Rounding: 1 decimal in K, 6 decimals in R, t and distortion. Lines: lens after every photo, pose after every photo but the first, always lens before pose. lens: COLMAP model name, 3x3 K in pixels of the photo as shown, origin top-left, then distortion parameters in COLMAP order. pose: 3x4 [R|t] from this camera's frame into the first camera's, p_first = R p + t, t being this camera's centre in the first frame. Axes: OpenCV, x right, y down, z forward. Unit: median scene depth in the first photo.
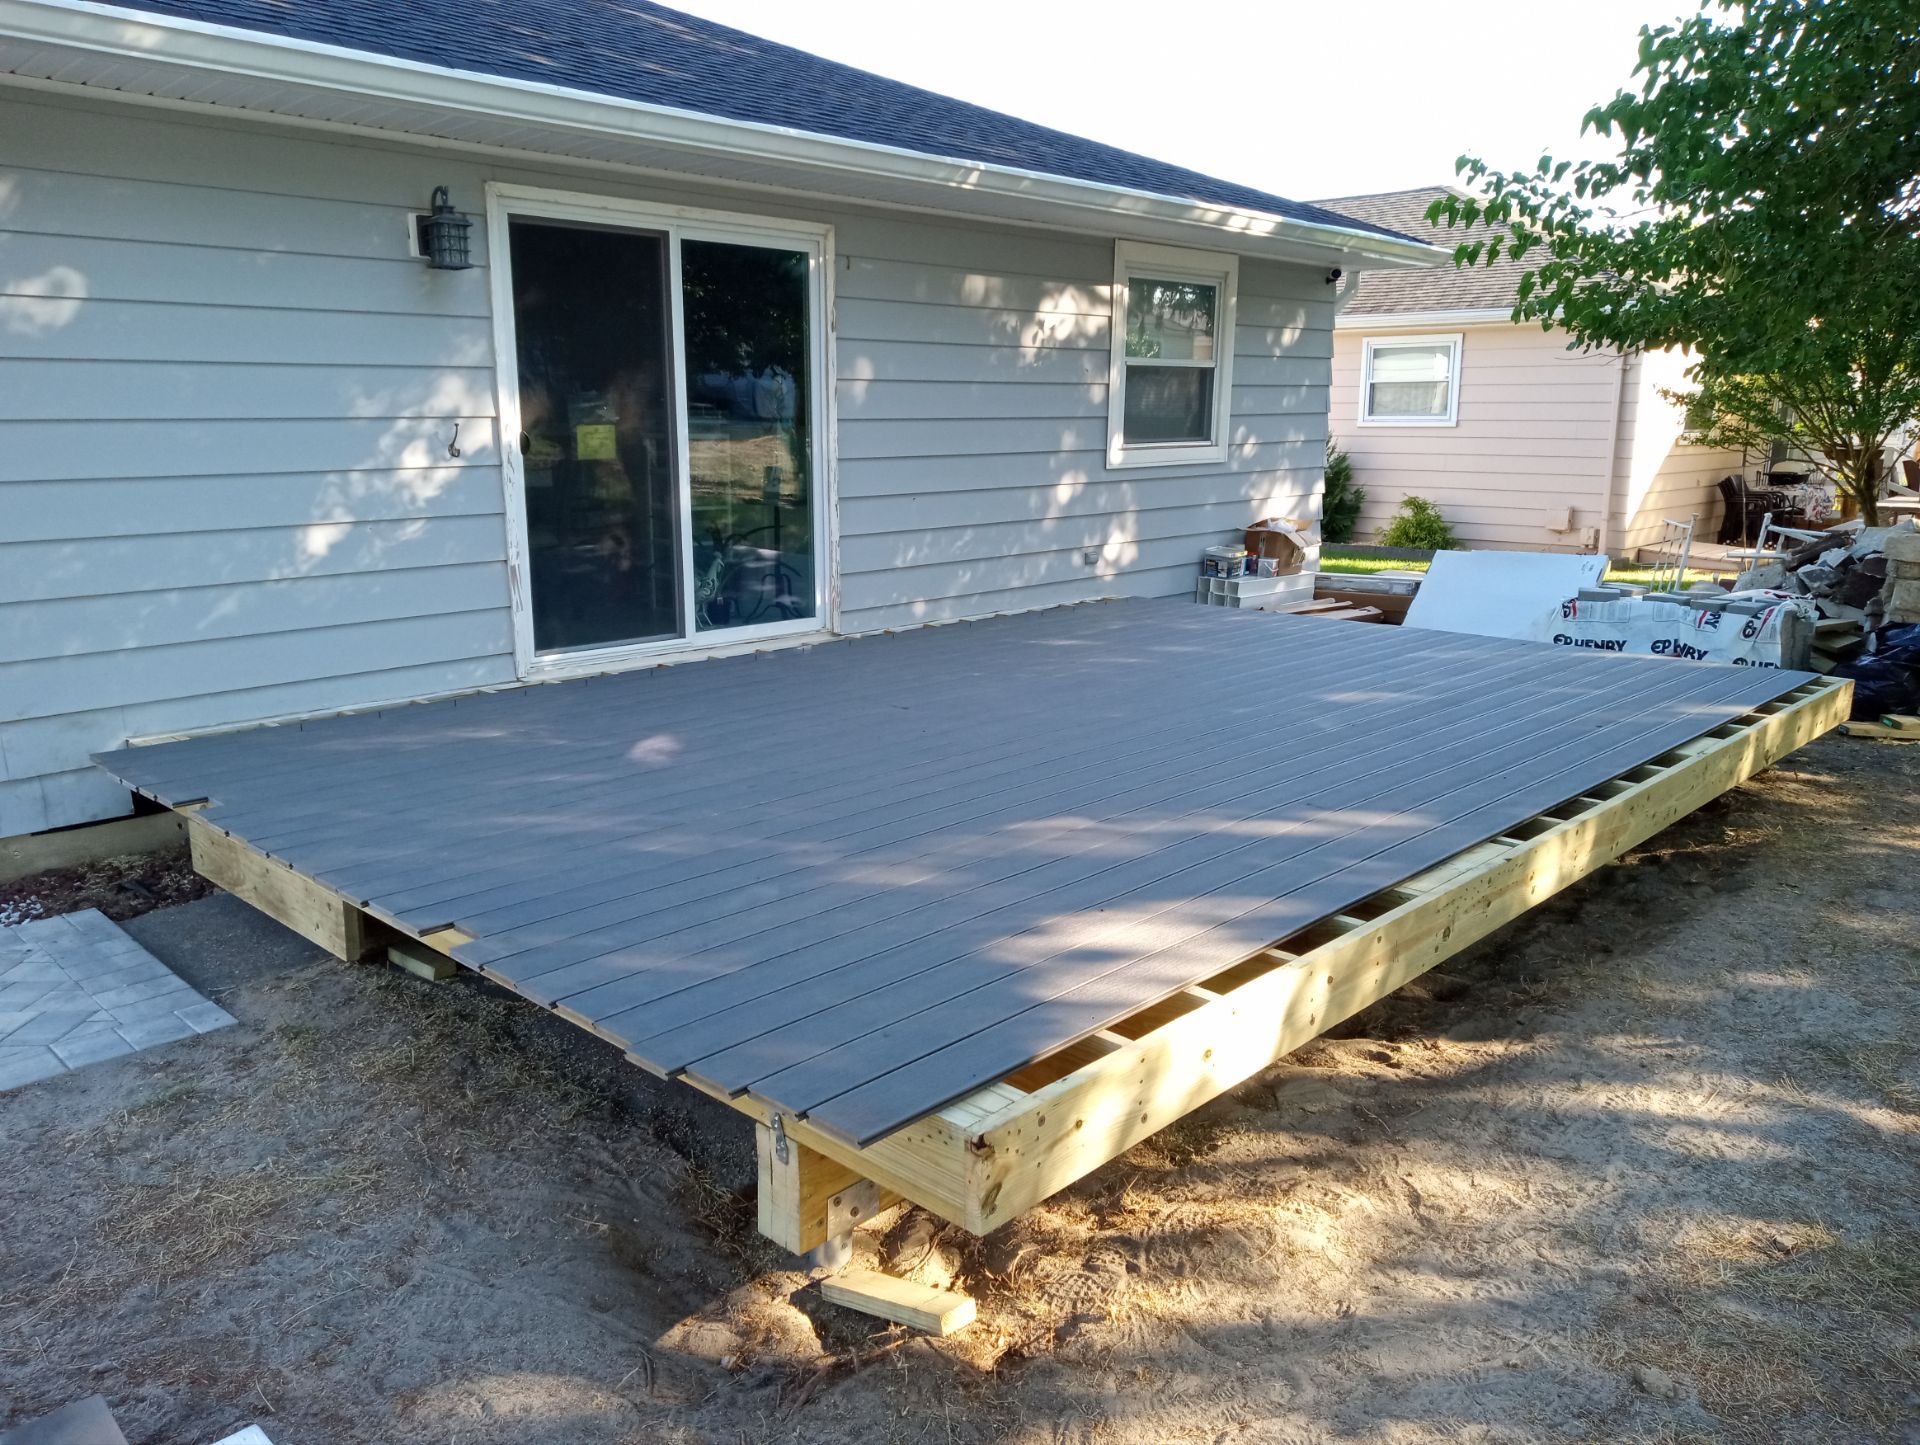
lens RADIAL K [[1418.1, 0, 973.1], [0, 1418.1, 724.7], [0, 0, 1]] dist [0.032113, -0.043631]
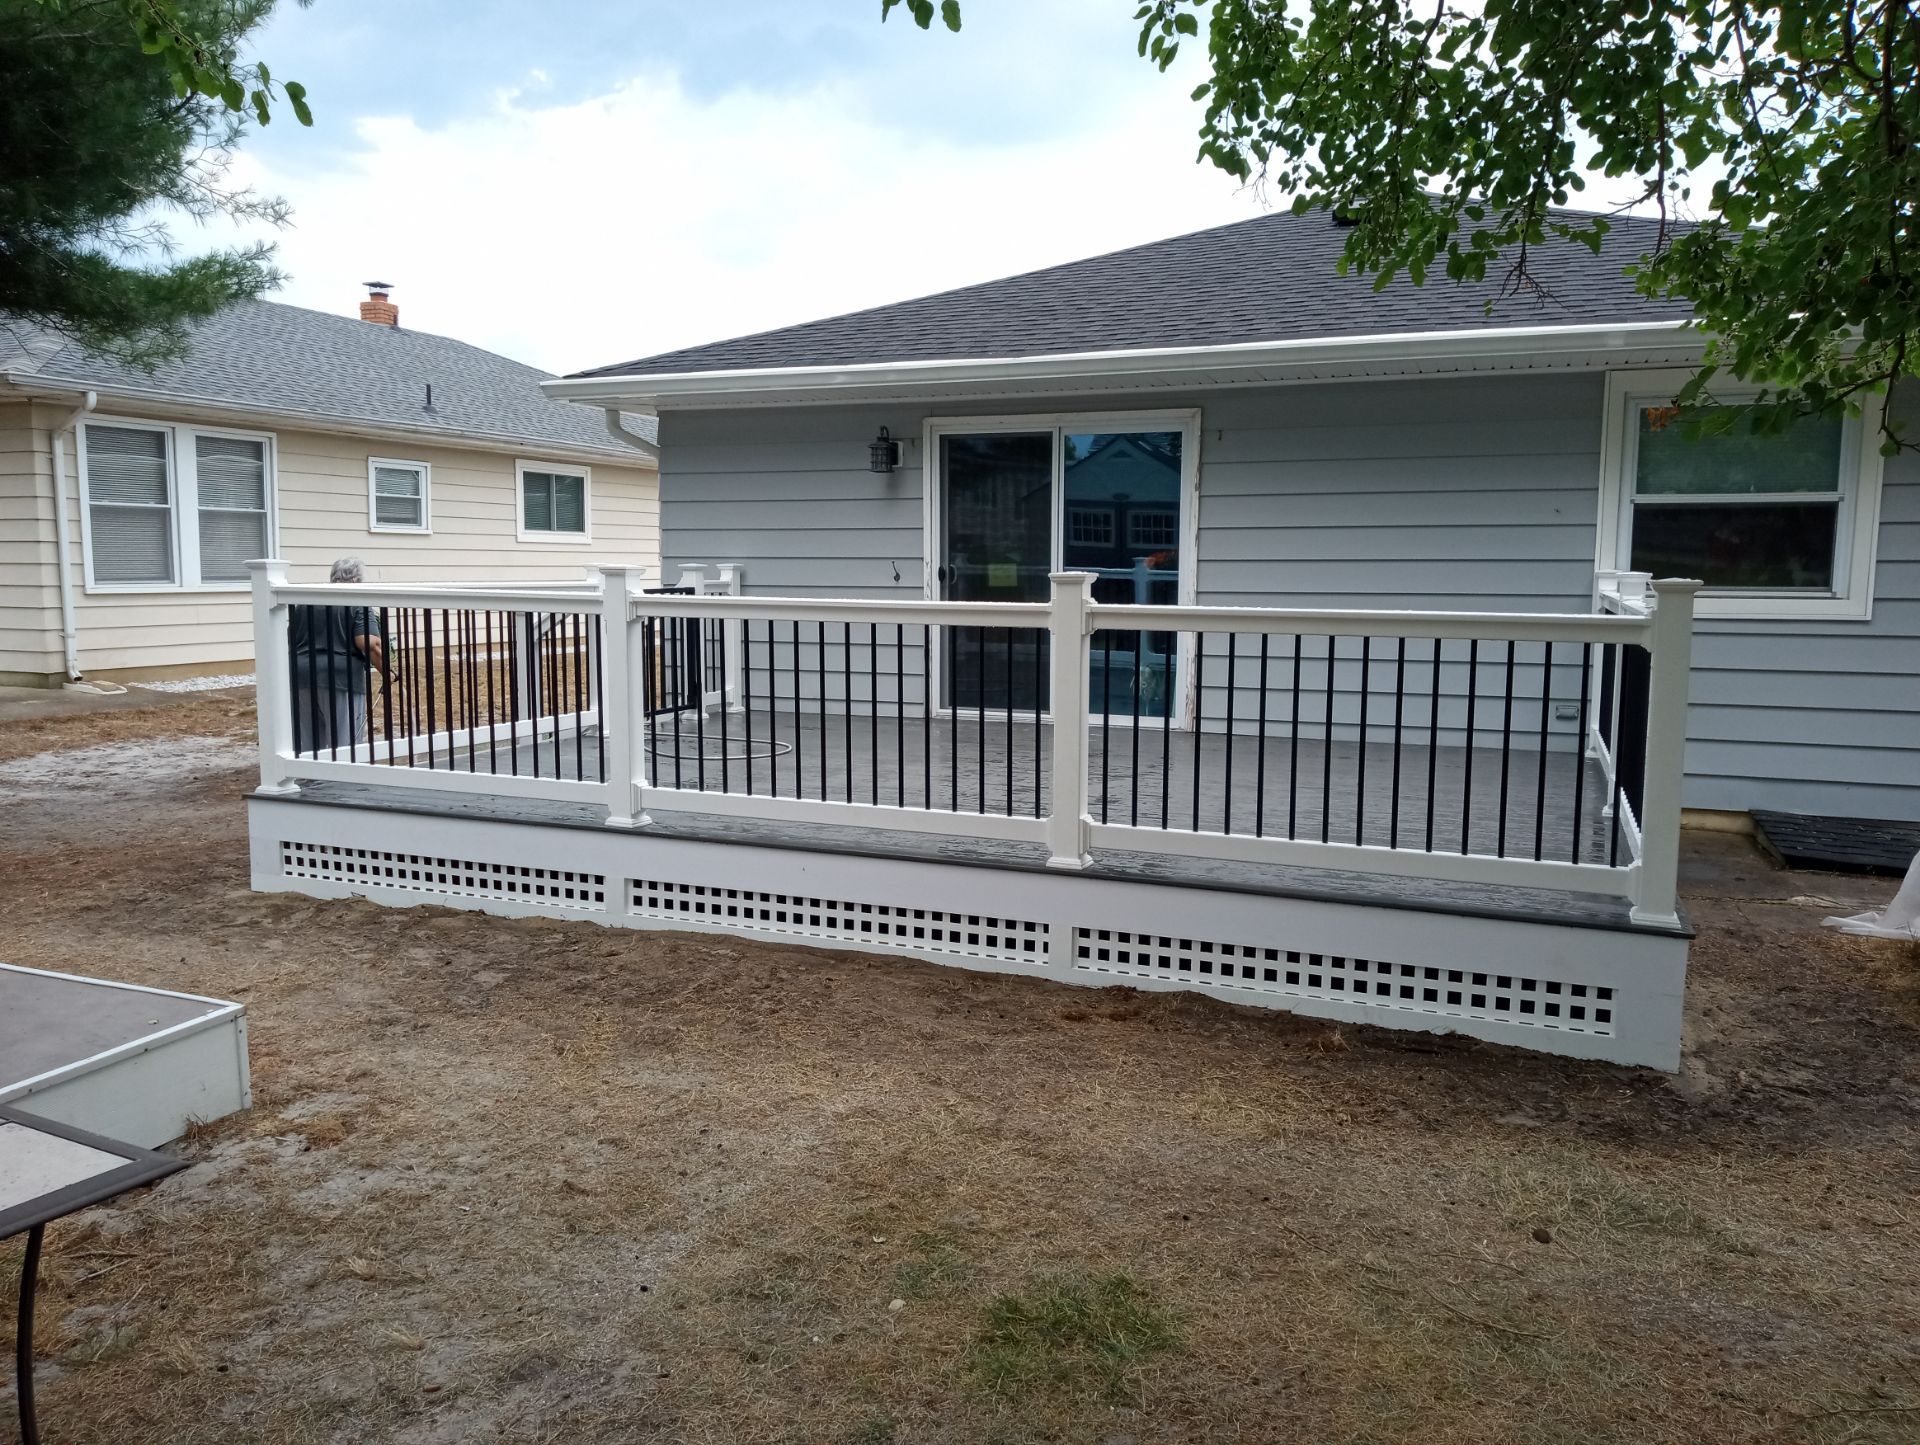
lens RADIAL K [[1418.1, 0, 952.8], [0, 1418.1, 724.1], [0, 0, 1]] dist [0.032113, -0.043631]
pose [[0.359894, 0.105032, -0.927062, 0.975064], [-0.207476, 0.977773, 0.030233, -0.069447], [0.909632, 0.181463, 0.373686, 0.370826]]
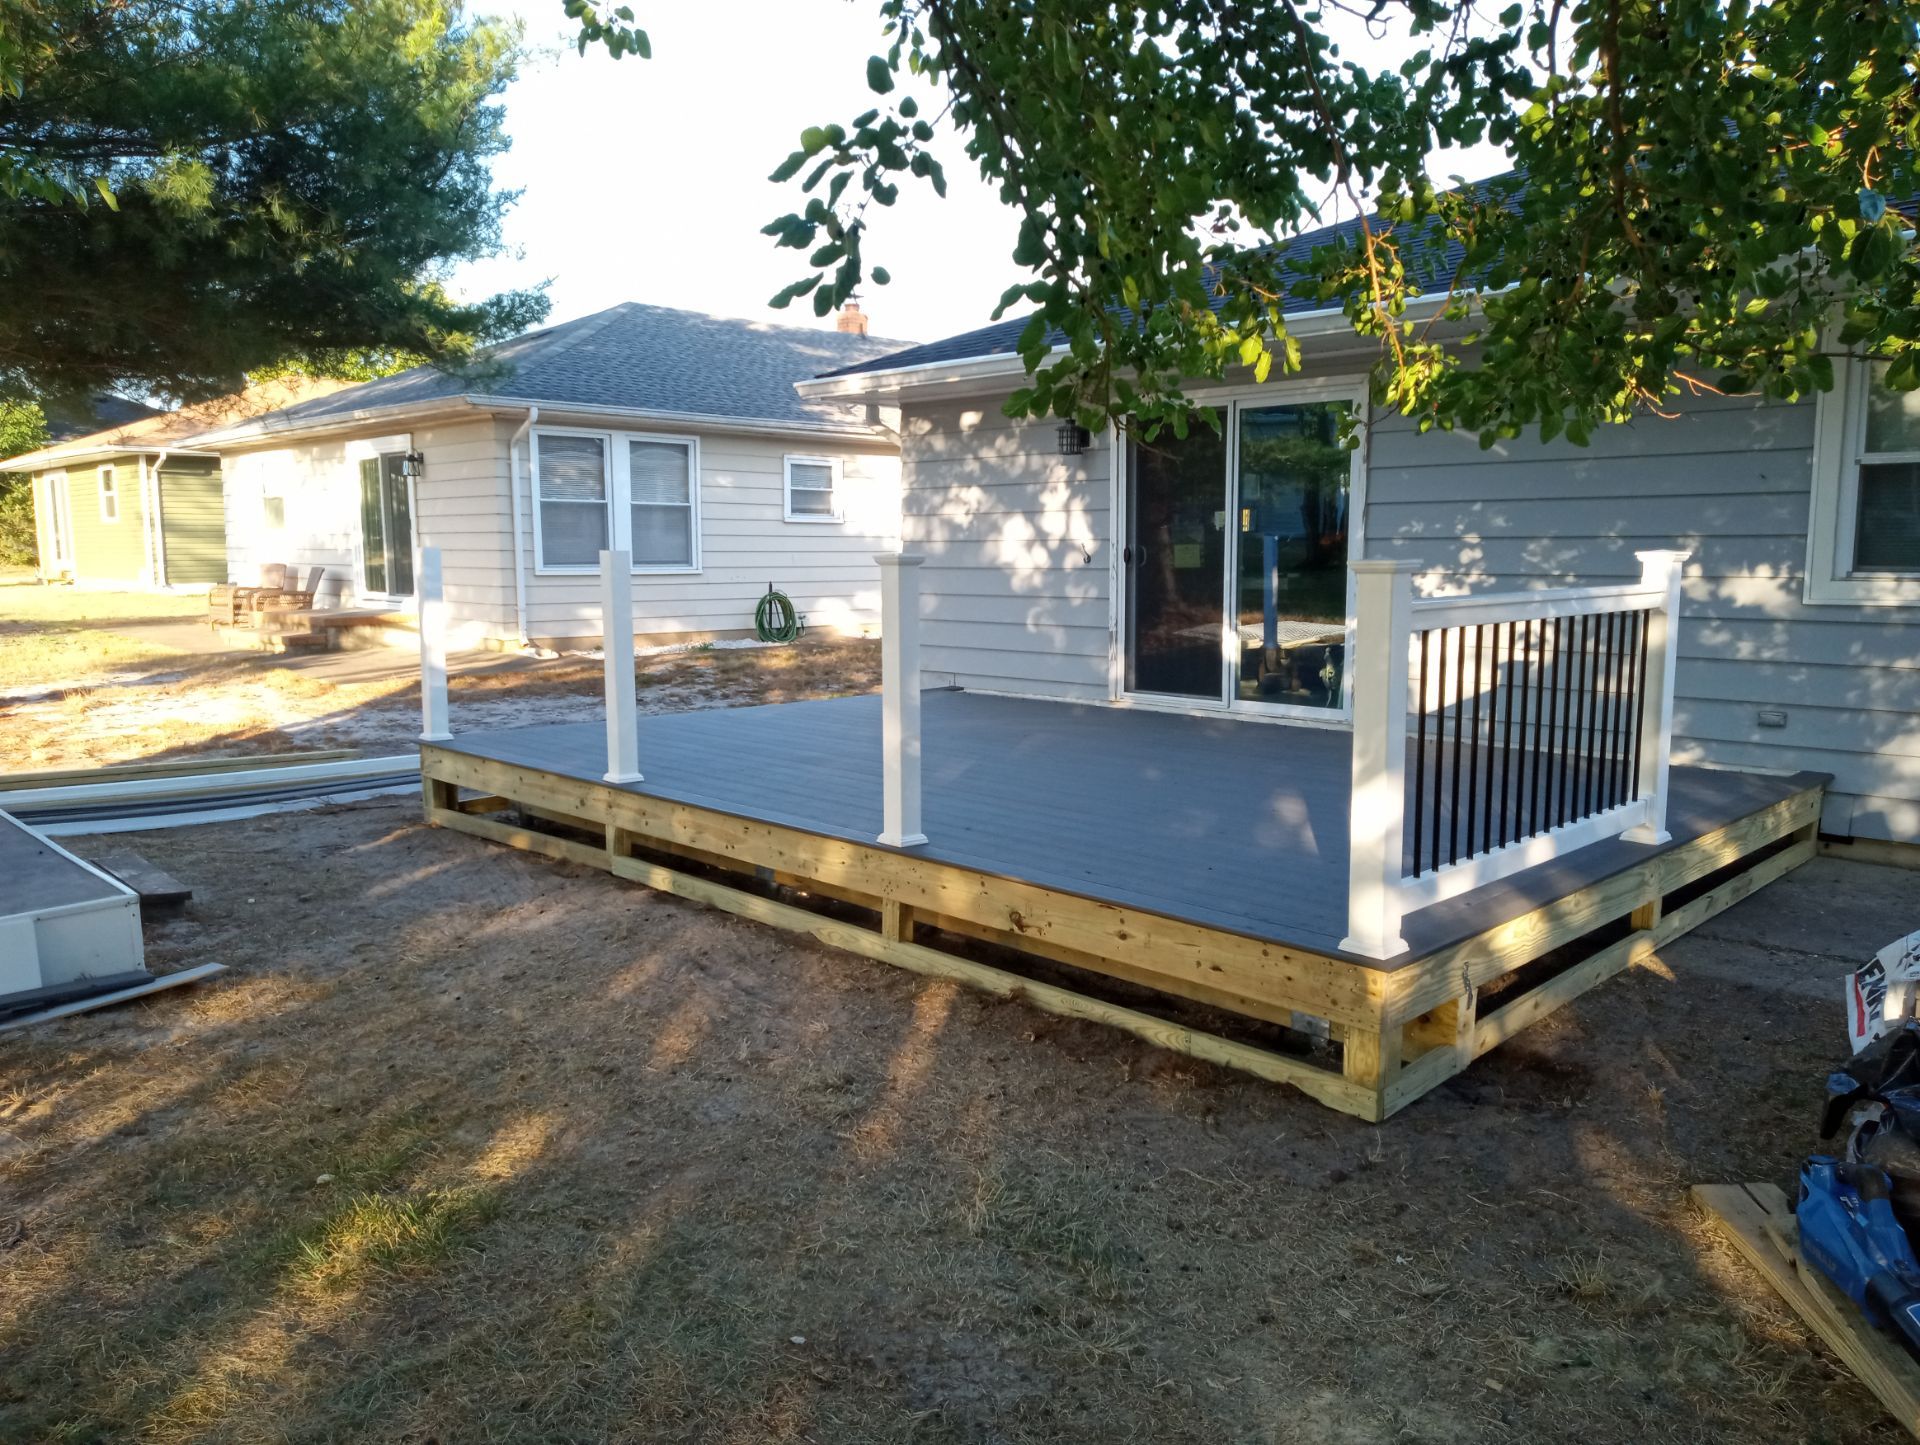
lens RADIAL K [[1418.1, 0, 958.4], [0, 1418.1, 721.7], [0, 0, 1]] dist [0.032113, -0.043631]
pose [[-0.034819, 0.119775, -0.992190, 1.047195], [-0.217873, 0.968004, 0.124501, -0.144551], [0.975356, 0.220506, -0.007609, 0.720306]]
